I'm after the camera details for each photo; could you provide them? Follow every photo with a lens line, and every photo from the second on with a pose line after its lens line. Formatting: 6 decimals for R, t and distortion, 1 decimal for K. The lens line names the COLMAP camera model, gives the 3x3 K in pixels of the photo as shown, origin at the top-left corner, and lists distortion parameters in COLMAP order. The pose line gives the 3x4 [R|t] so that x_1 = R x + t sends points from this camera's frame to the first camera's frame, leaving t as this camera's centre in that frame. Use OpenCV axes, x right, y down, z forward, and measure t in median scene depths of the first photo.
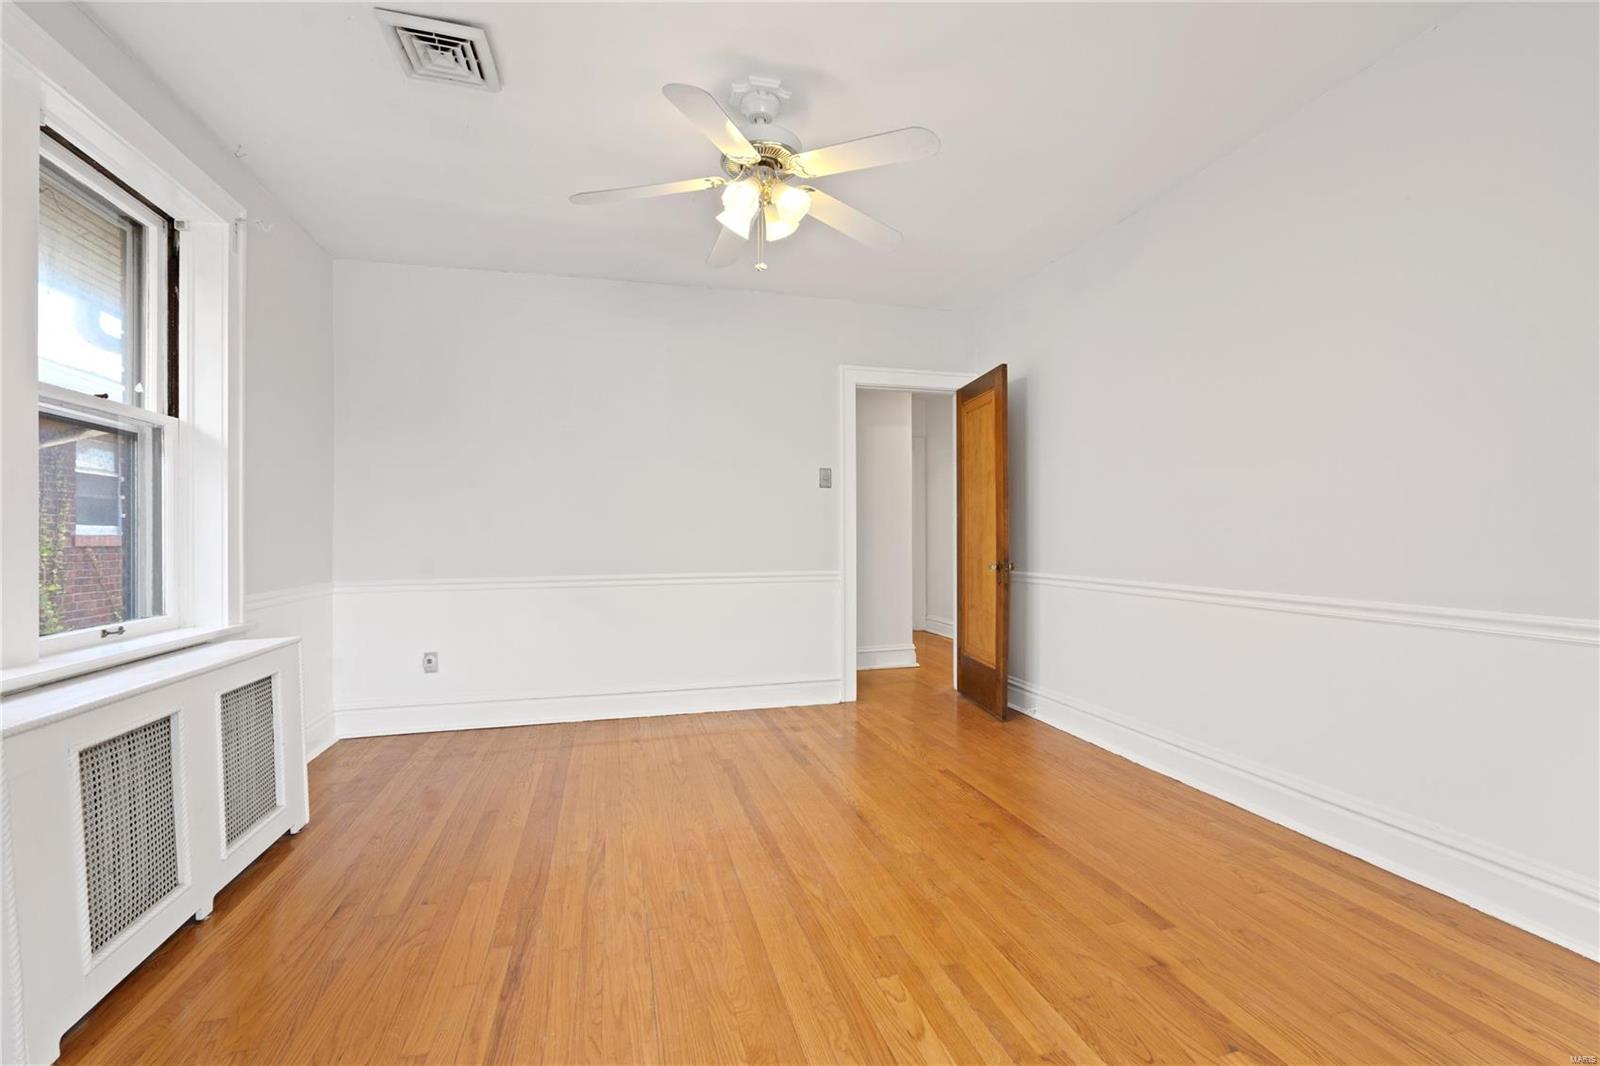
lens RADIAL K [[708.5, 0, 801.7], [0, 708.5, 535.8], [0, 0, 1]] dist [-0.003403, -0.000563]
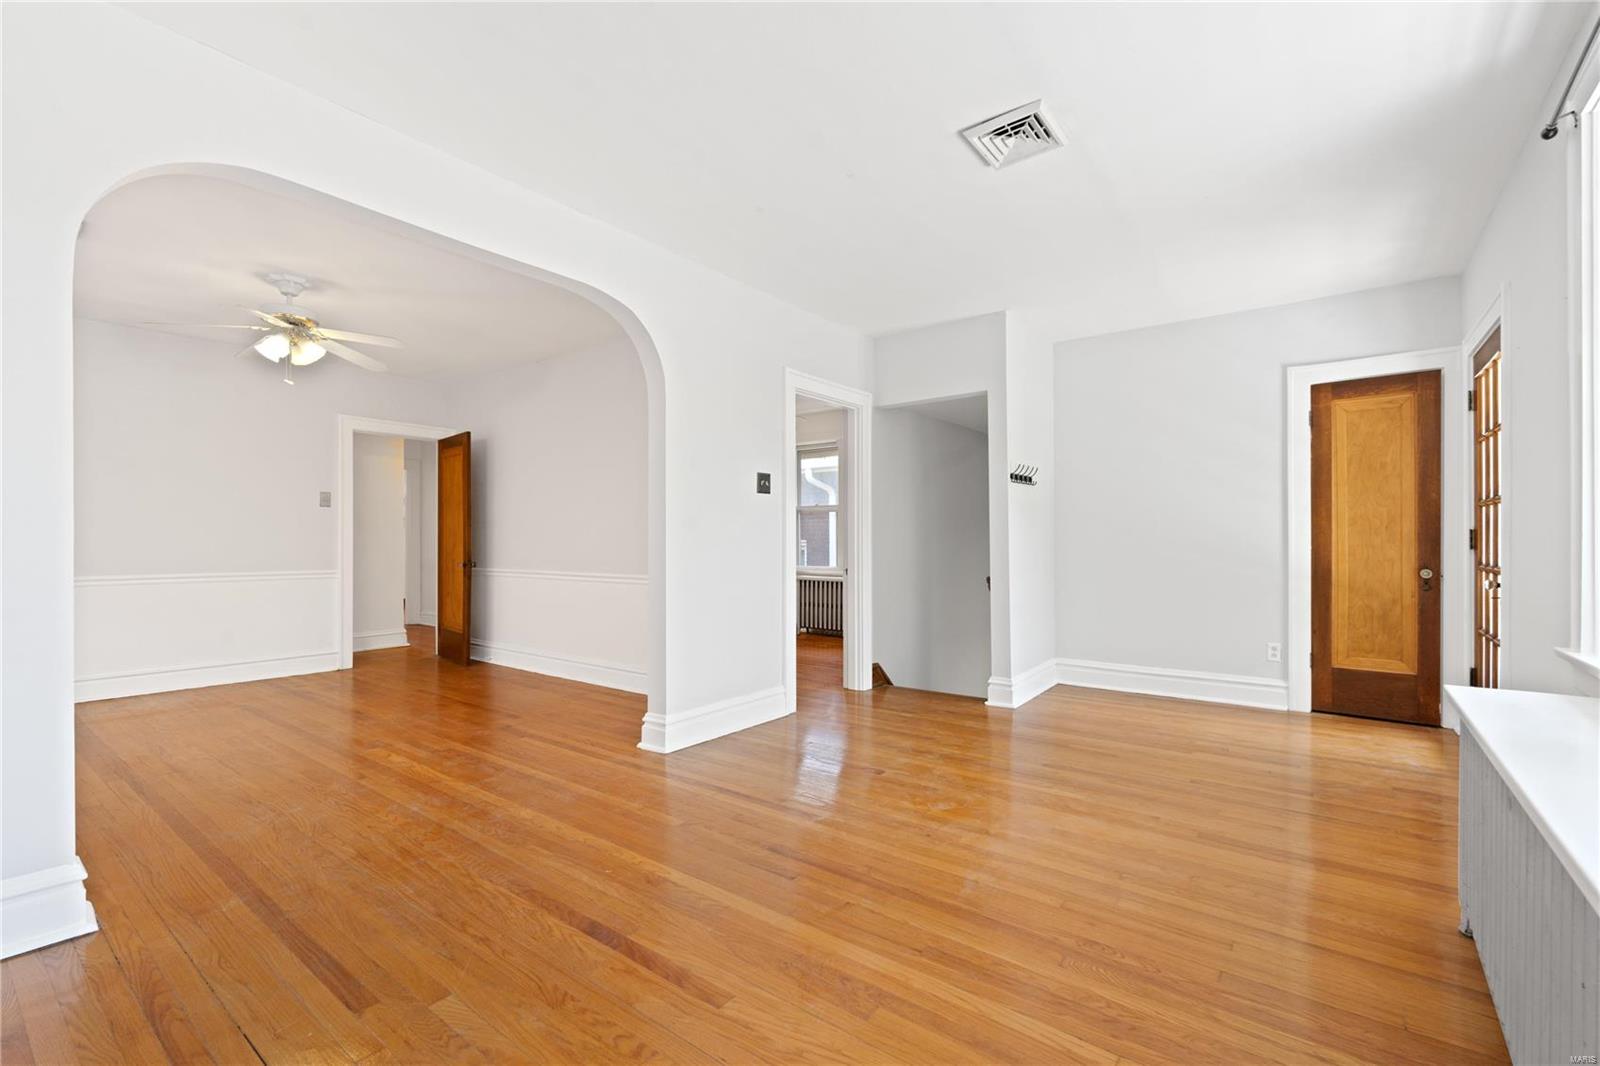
lens RADIAL K [[708.5, 0, 801.4], [0, 708.5, 543.9], [0, 0, 1]] dist [-0.003403, -0.000563]
pose [[0.798158, 0.002536, 0.602443, -0.053680], [0.000387, 0.999989, -0.004722, 0.006356], [-0.602448, 0.004002, 0.798148, -0.593354]]
